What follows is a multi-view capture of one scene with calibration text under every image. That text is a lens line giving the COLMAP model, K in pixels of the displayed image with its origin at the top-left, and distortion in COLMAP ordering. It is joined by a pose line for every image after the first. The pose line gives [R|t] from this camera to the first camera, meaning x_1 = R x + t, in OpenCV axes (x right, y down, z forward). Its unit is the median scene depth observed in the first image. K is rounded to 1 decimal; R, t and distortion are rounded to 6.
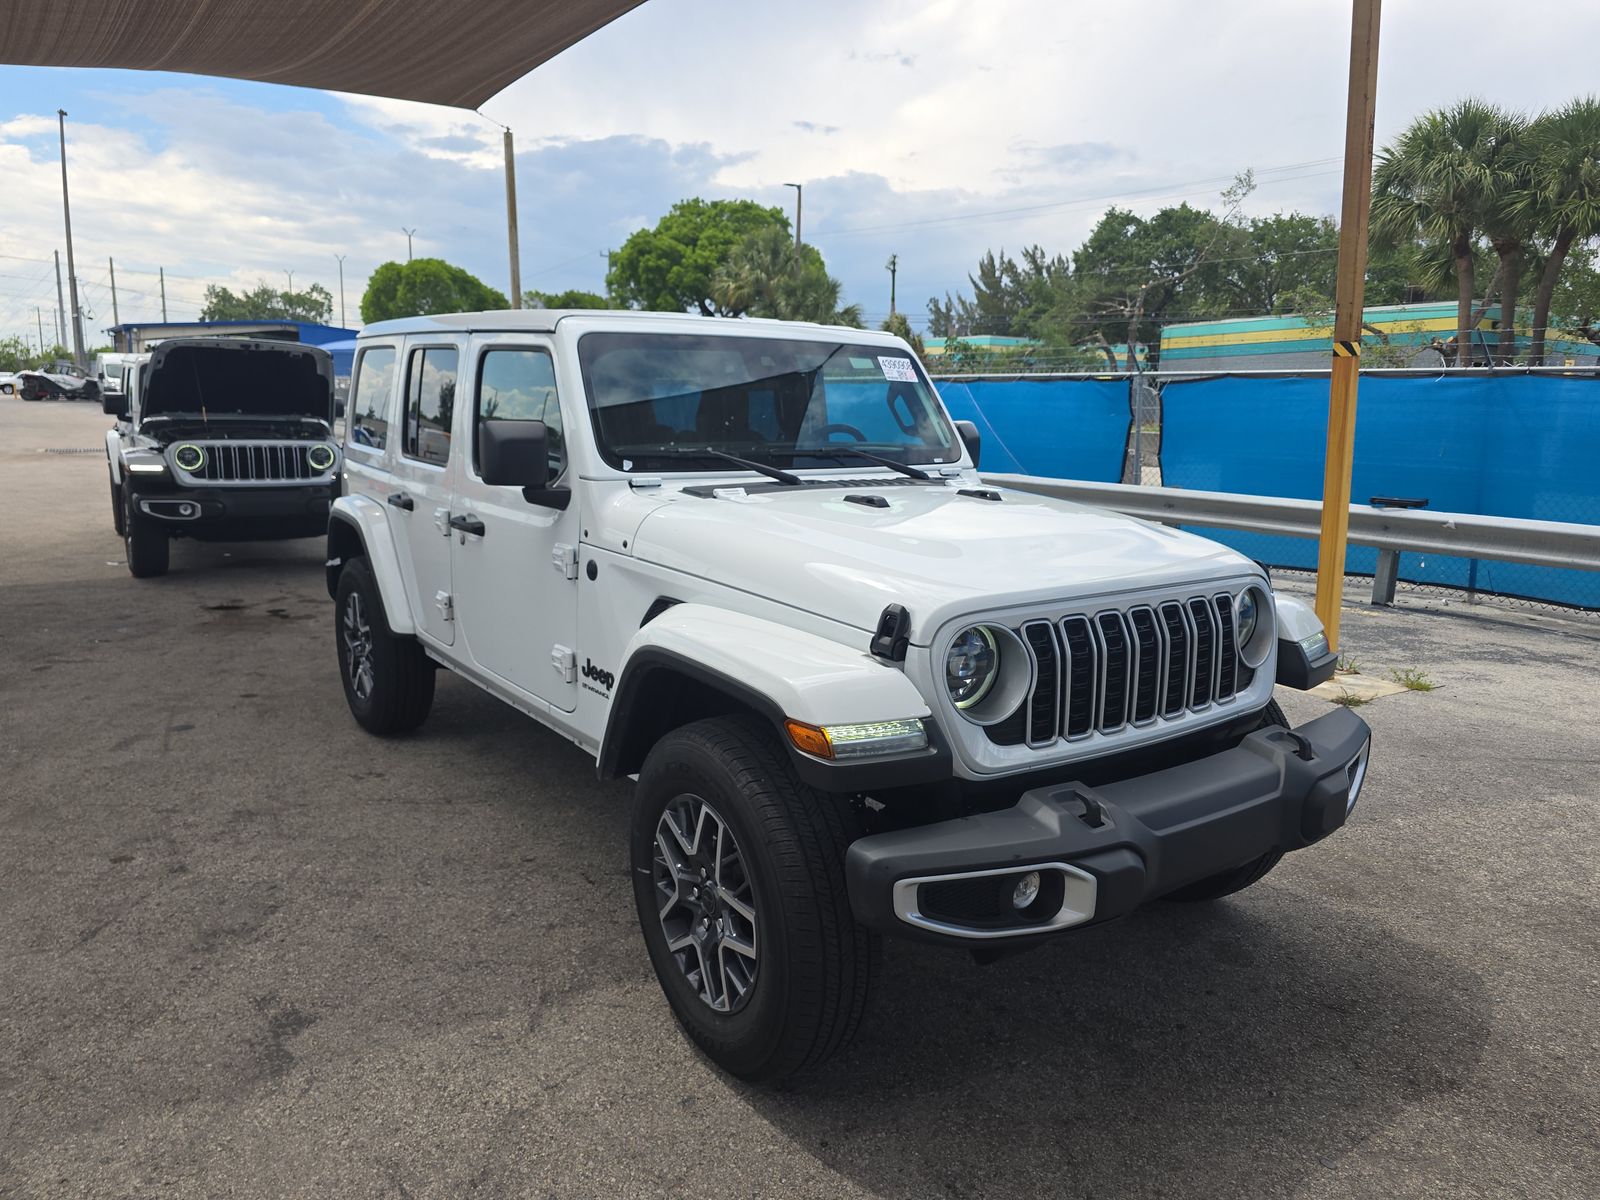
lens RADIAL K [[1083.9, 0, 795.1], [0, 1083.9, 595.2], [0, 0, 1]] dist [0.038510, -0.032473]
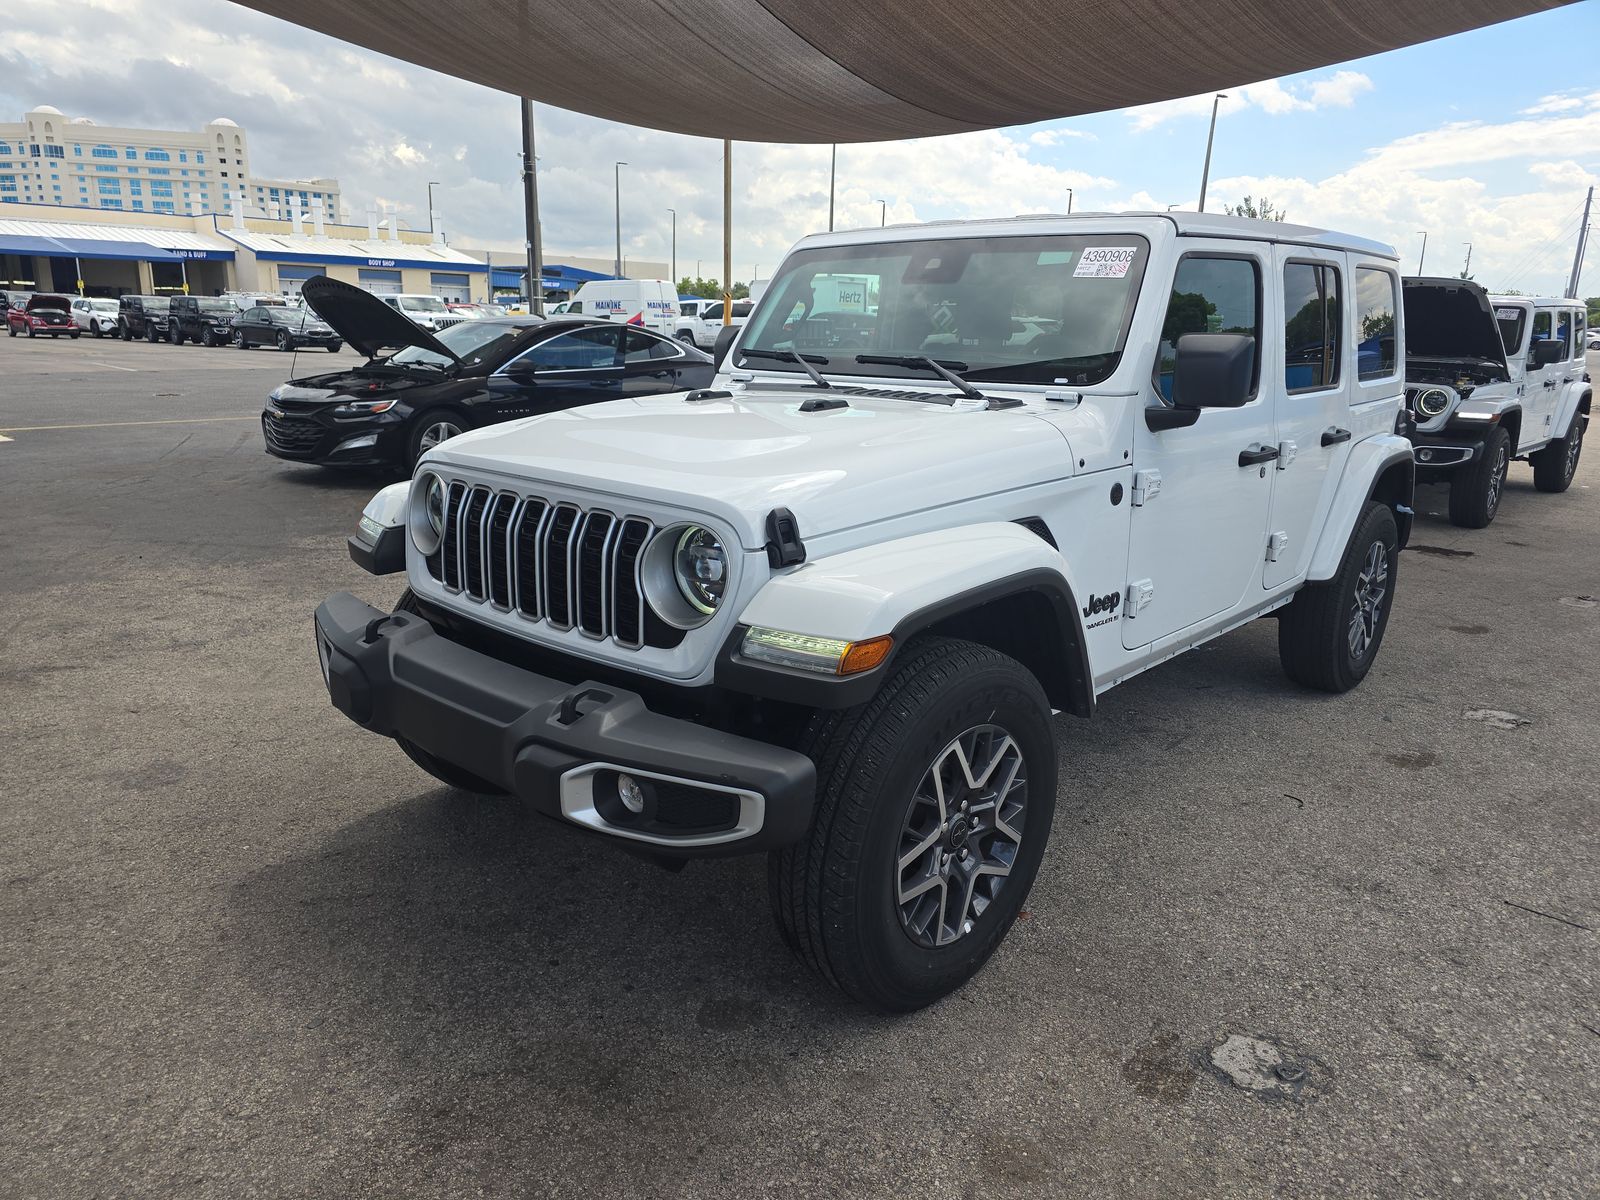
lens RADIAL K [[1088.7, 0, 800.0], [0, 1088.7, 600.0], [0, 0, 1]] dist [0.054655, -0.042957]
pose [[0.217389, 0.224061, -0.950020, 0.263674], [-0.191057, 0.964237, 0.183695, -0.025071], [0.957204, 0.141575, 0.252423, 0.199323]]
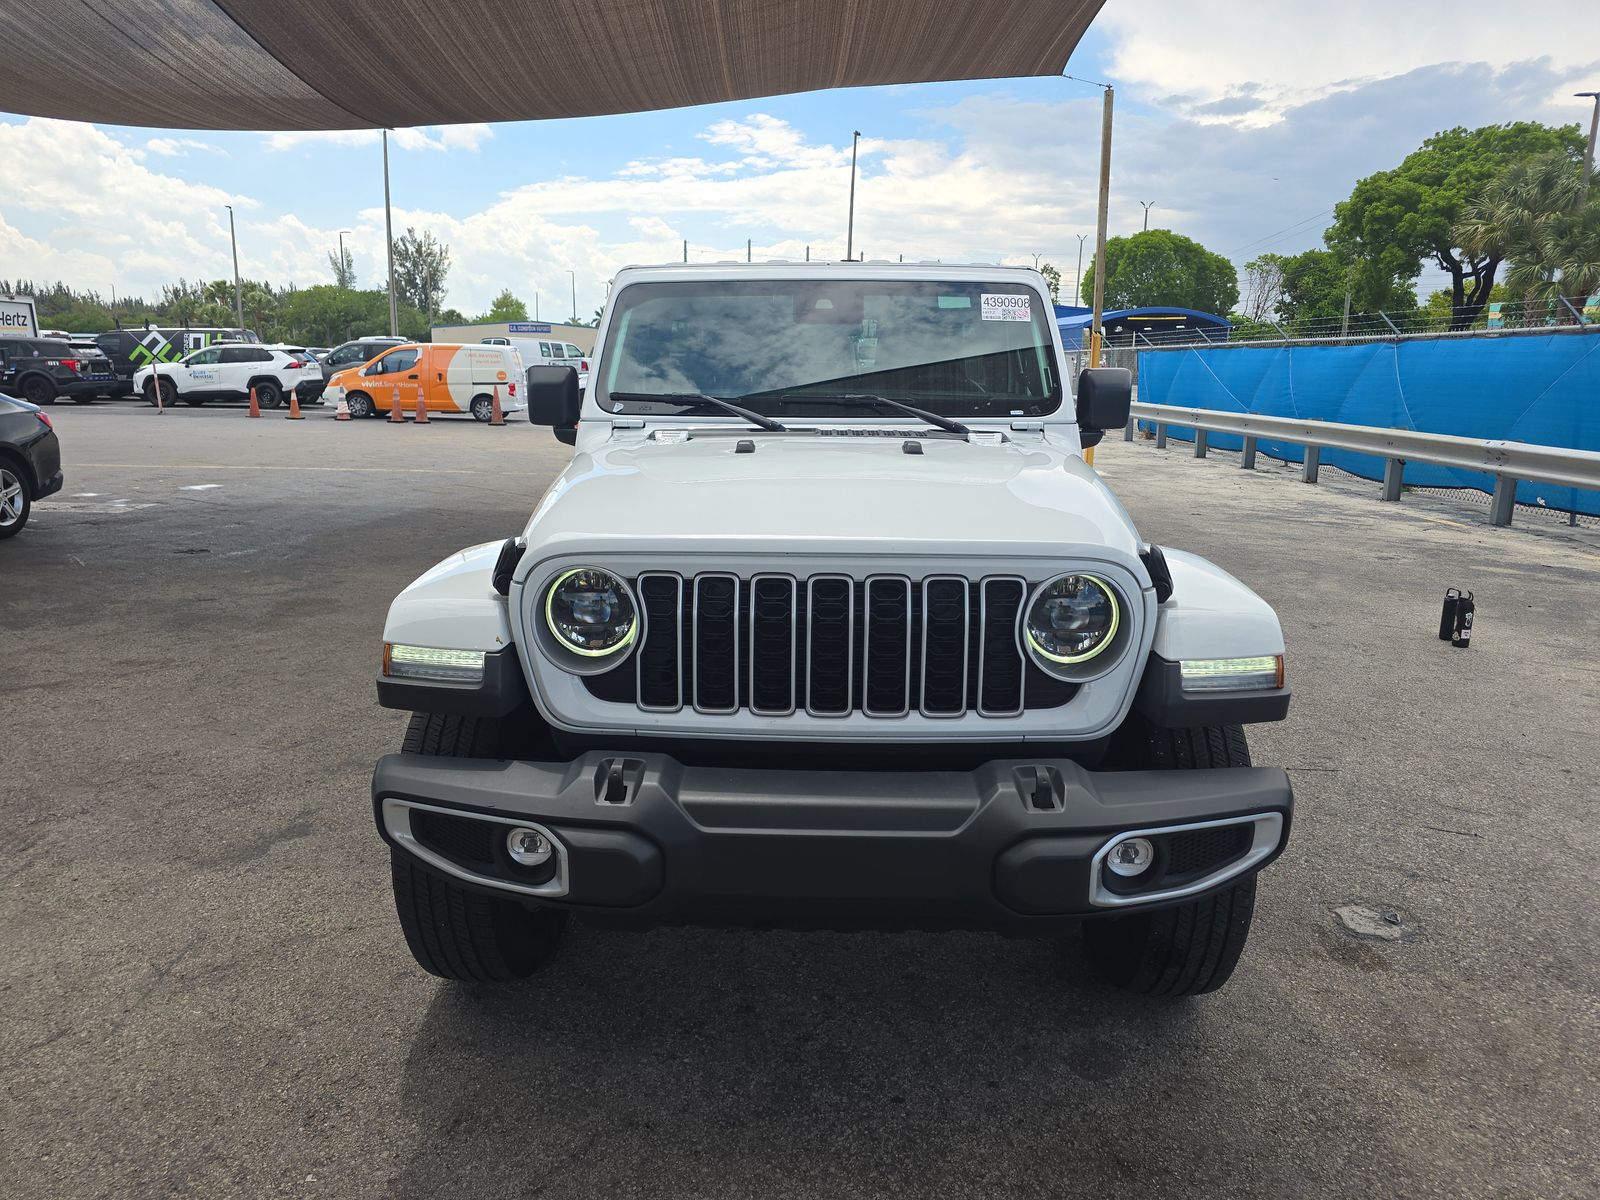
lens RADIAL K [[1088.1, 0, 800.0], [0, 1088.1, 600.0], [0, 0, 1]] dist [0.039091, -0.030954]
pose [[0.800734, 0.113899, -0.588092, 0.158466], [-0.099013, 0.993418, 0.057586, -0.003204], [0.590781, 0.012118, 0.806741, 0.063655]]
